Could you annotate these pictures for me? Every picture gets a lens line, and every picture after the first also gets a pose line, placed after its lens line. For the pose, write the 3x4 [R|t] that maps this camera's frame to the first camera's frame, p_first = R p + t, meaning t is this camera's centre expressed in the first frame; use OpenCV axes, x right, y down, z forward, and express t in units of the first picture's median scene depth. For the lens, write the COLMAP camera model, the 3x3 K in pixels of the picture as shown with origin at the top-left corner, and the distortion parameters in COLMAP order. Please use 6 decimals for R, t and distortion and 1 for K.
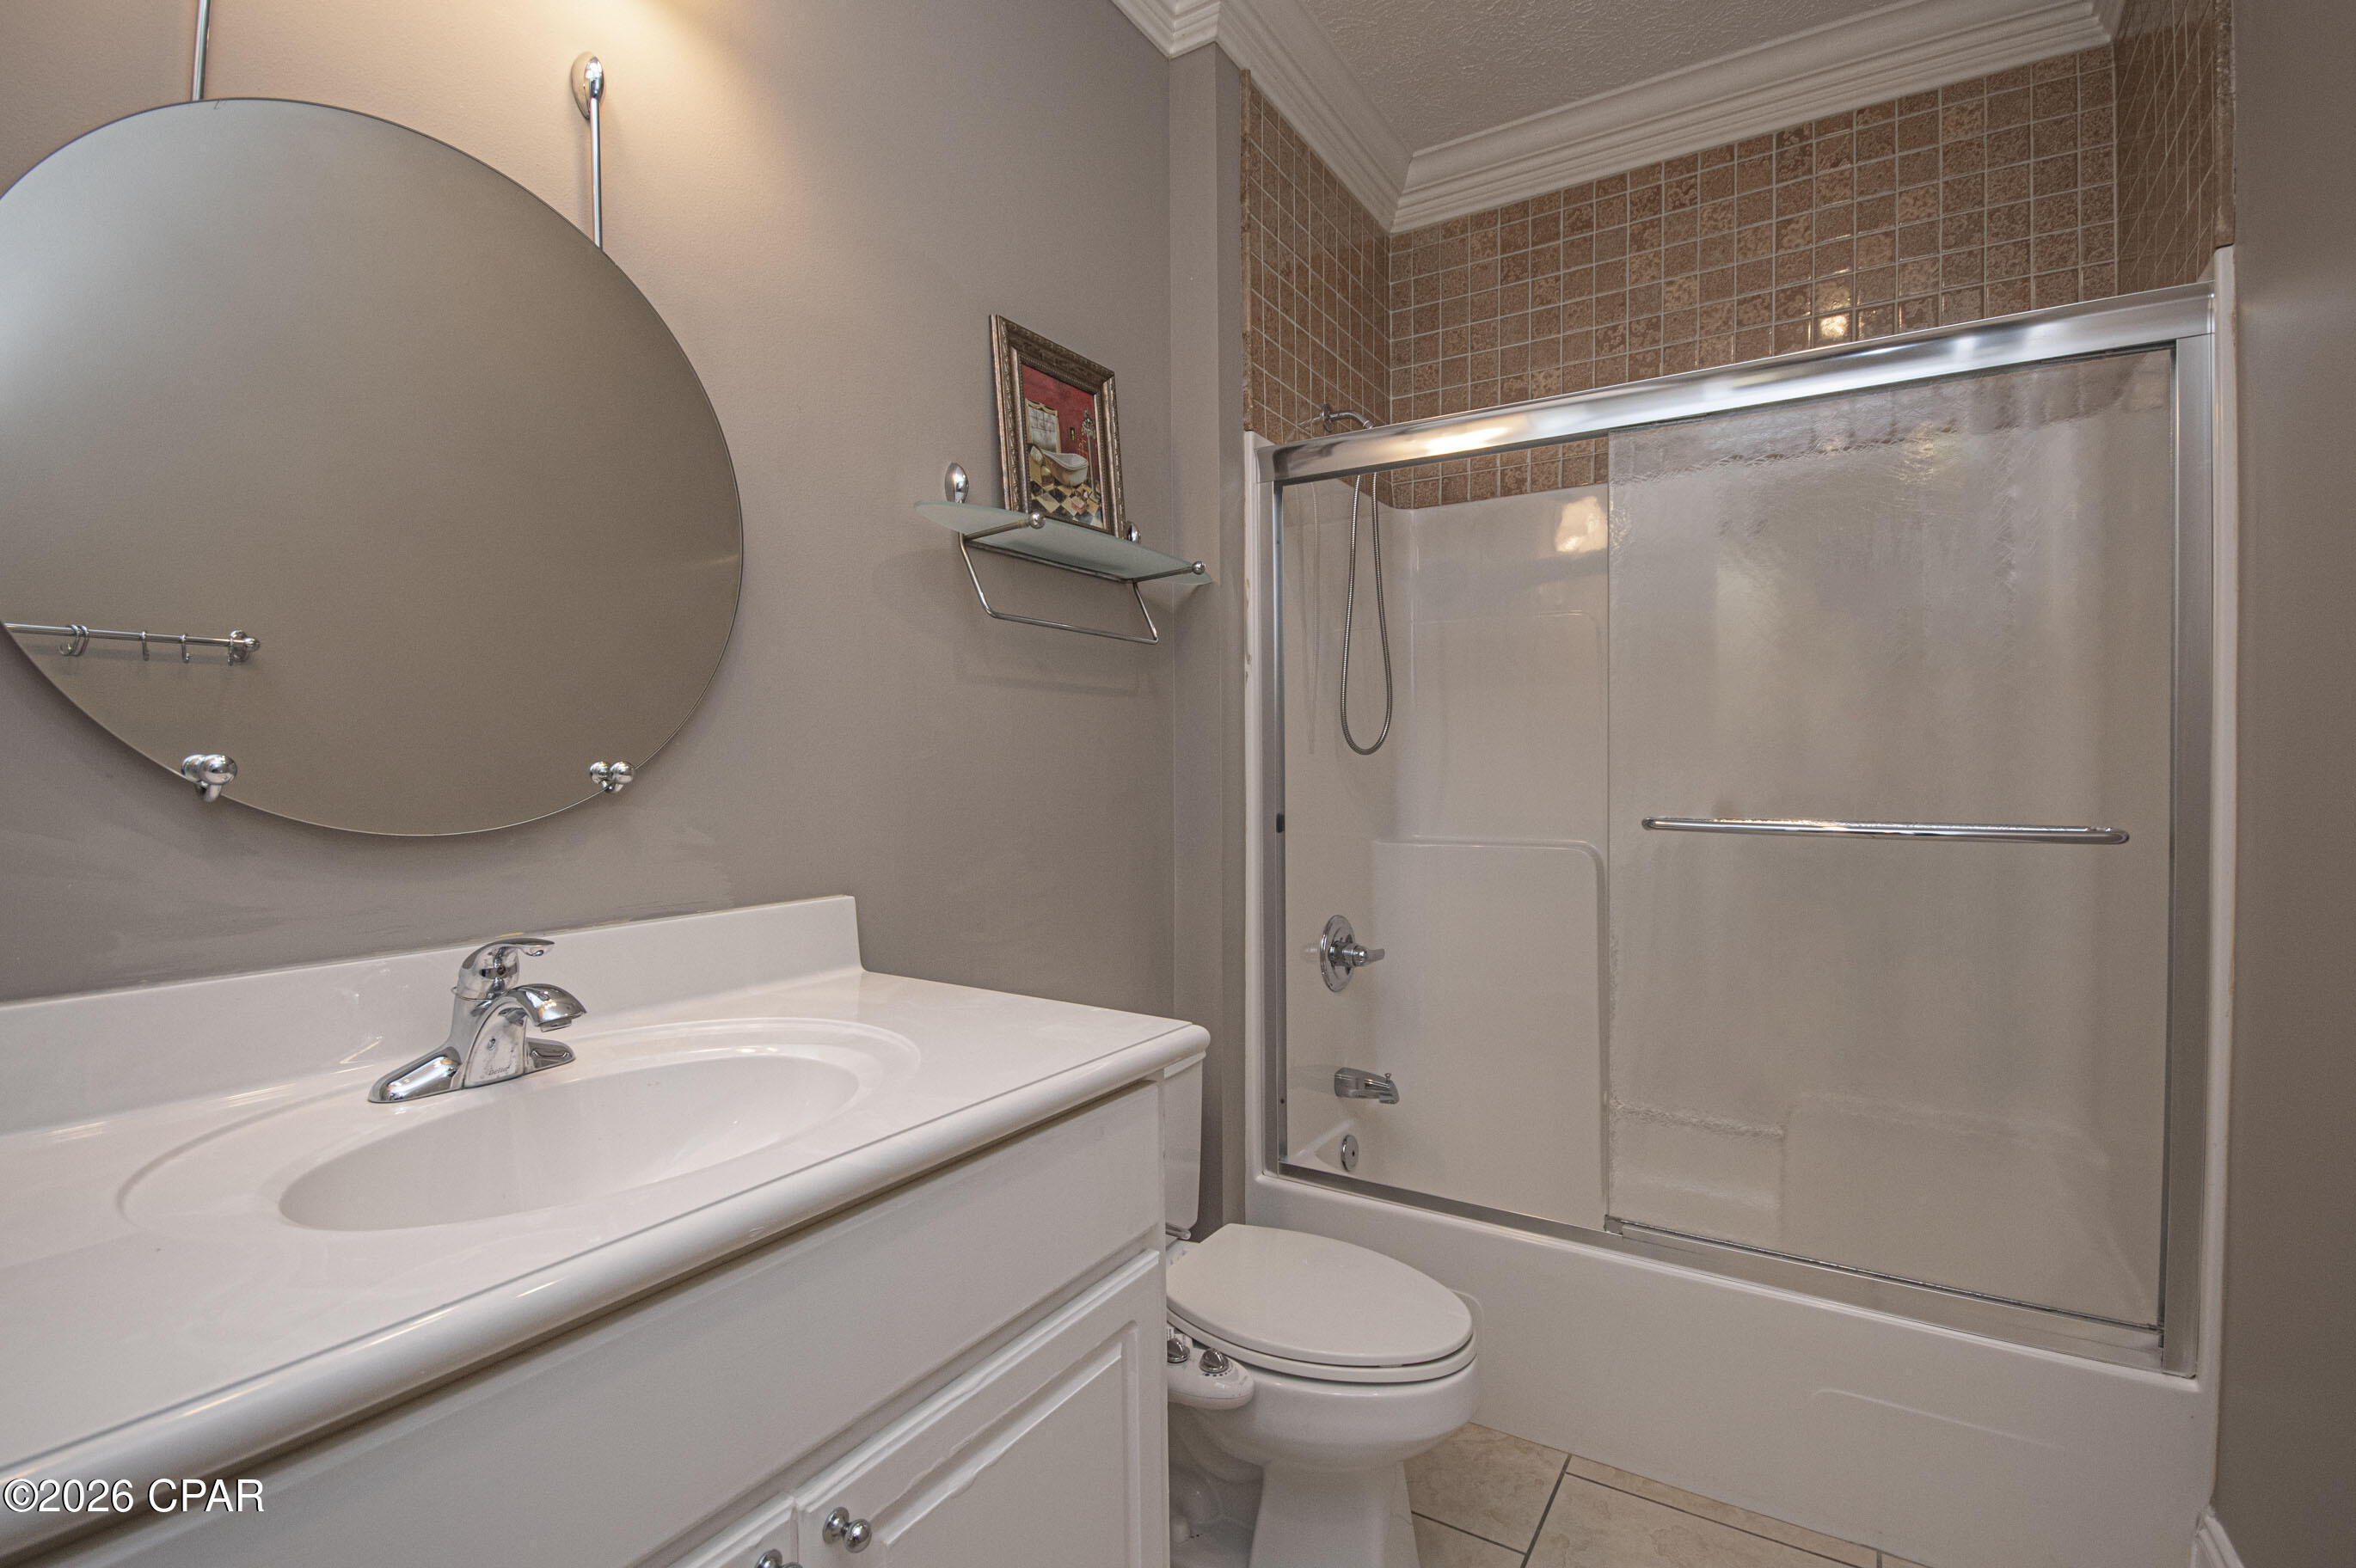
lens RADIAL K [[1072.9, 0, 1185.9], [0, 1072.9, 780.5], [0, 0, 1]] dist [0.001918, -0.005828]
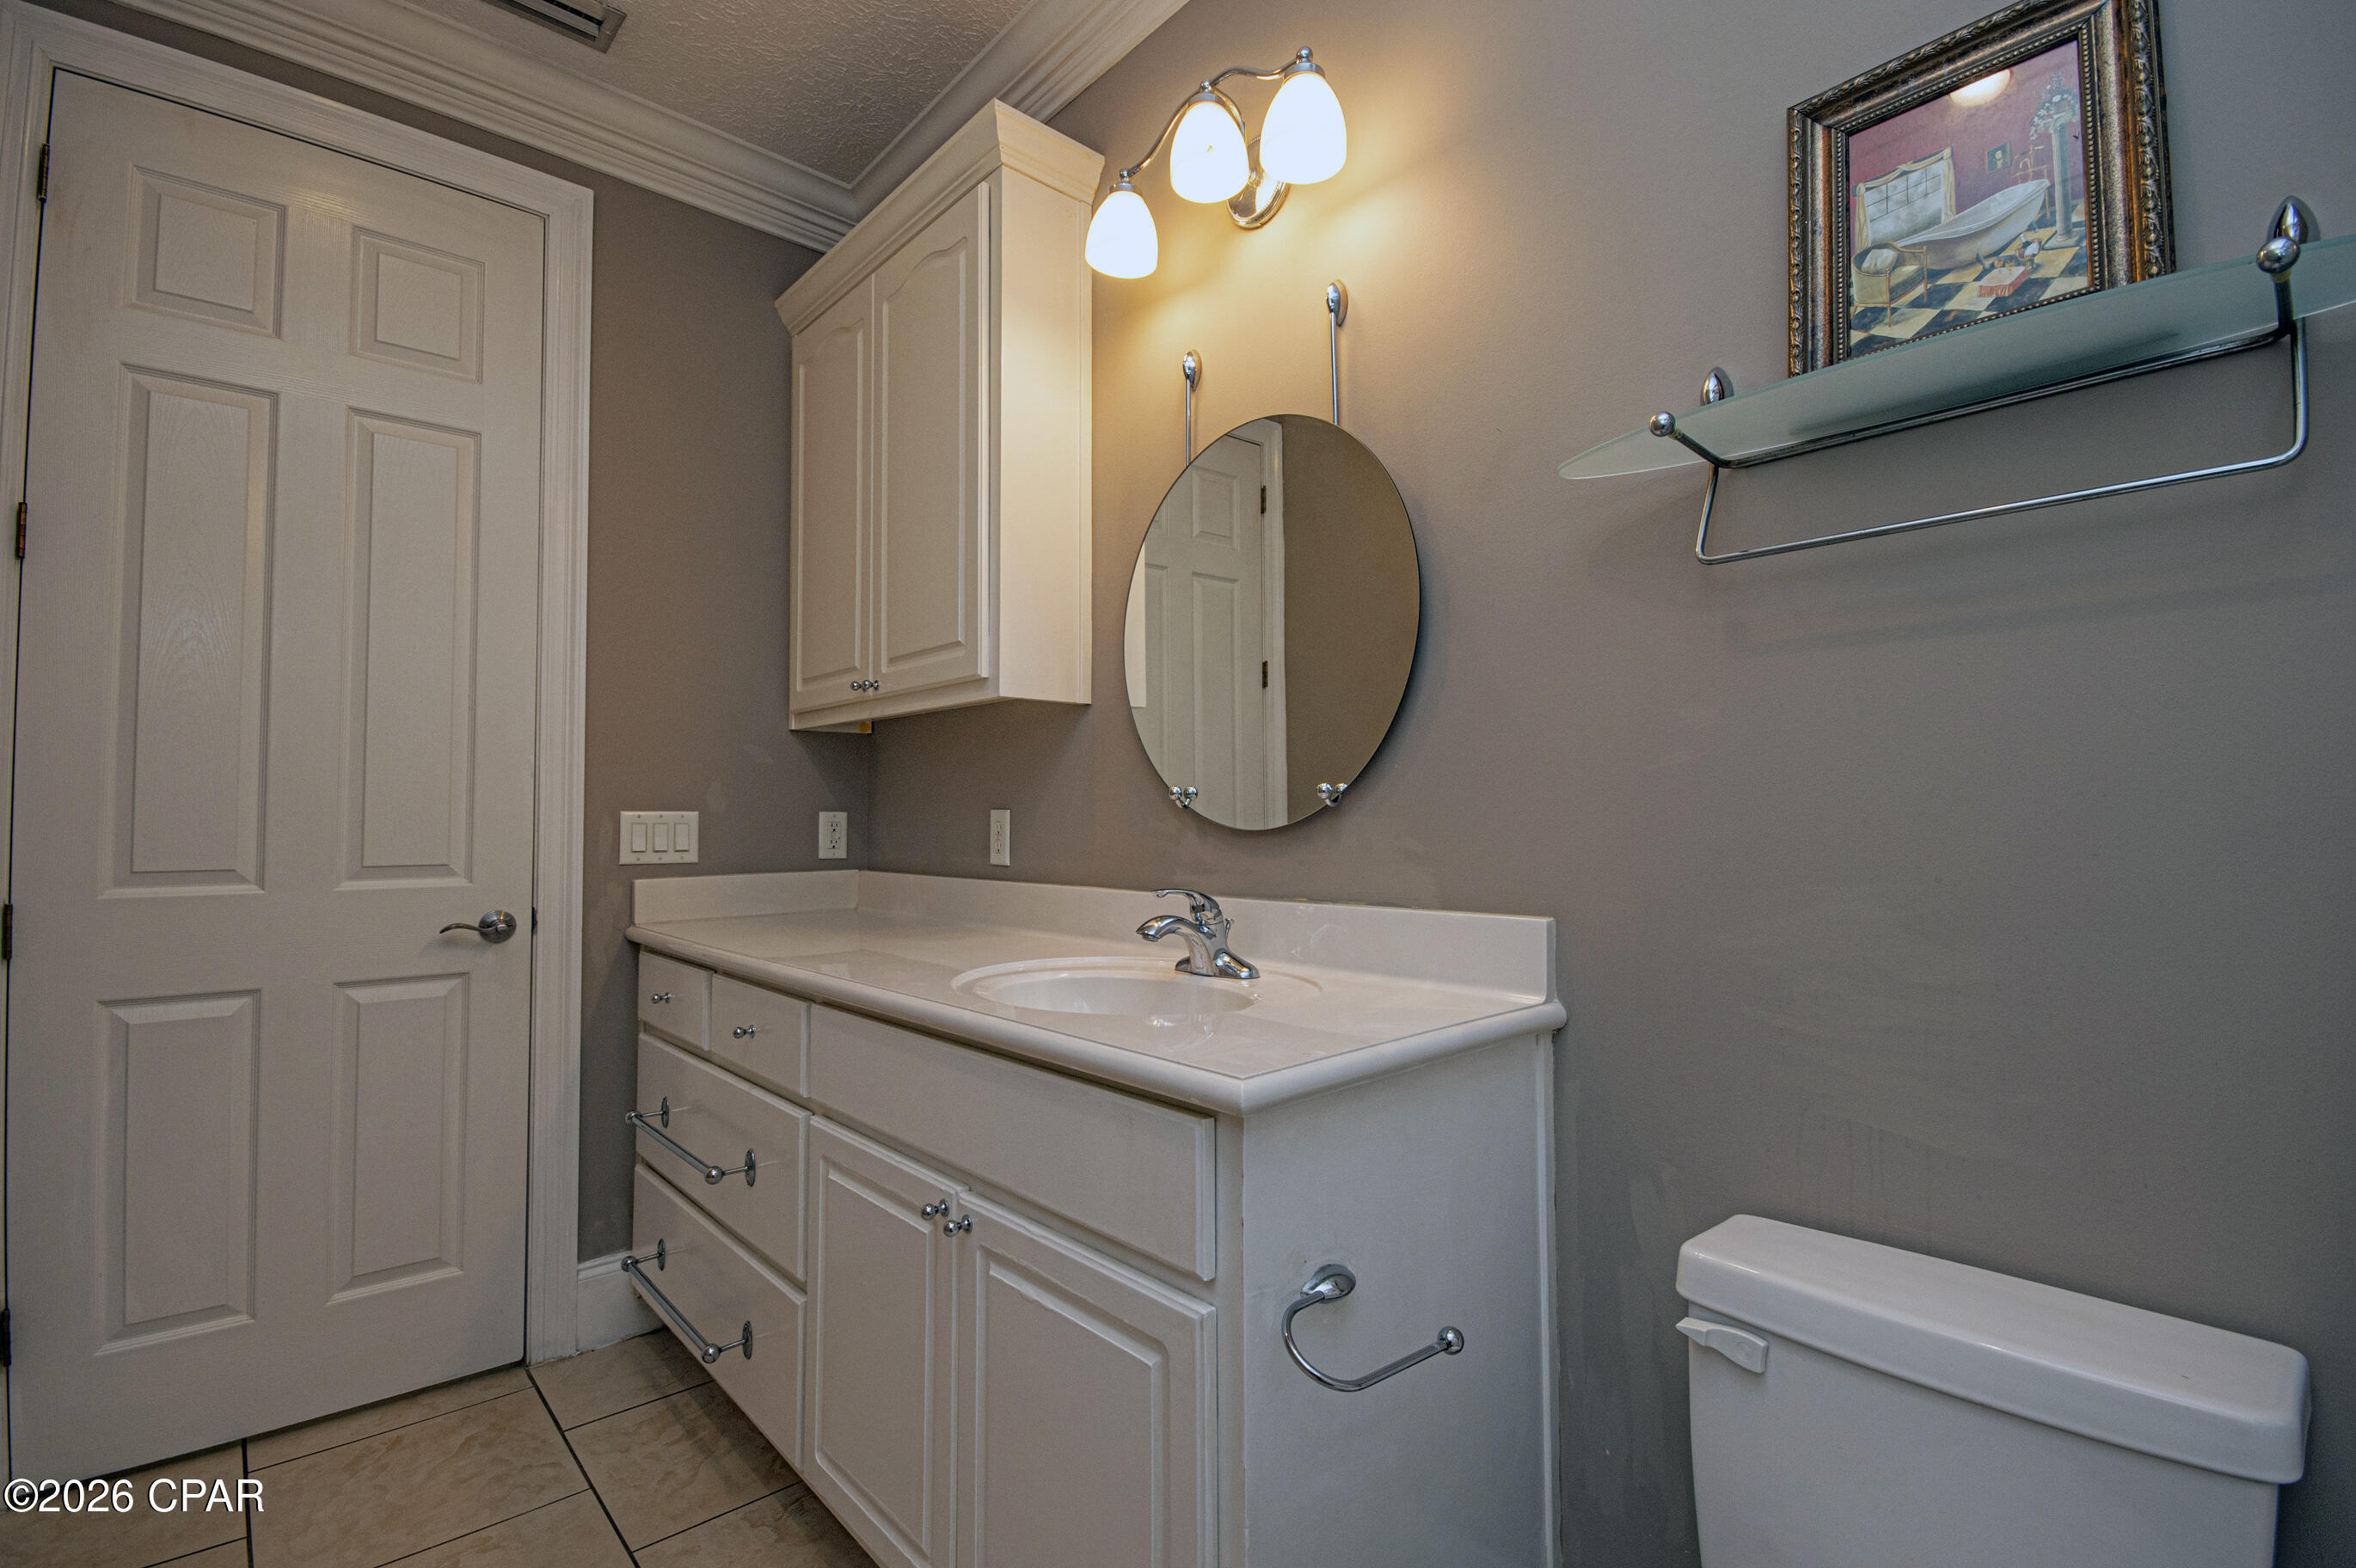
lens RADIAL K [[1072.9, 0, 1185.9], [0, 1072.9, 780.5], [0, 0, 1]] dist [0.001918, -0.005828]
pose [[-0.267371, -0.029024, -0.963156, 0.545947], [-0.005783, 0.999577, -0.028516, 0.012951], [0.963576, -0.002054, -0.267426, 0.780782]]
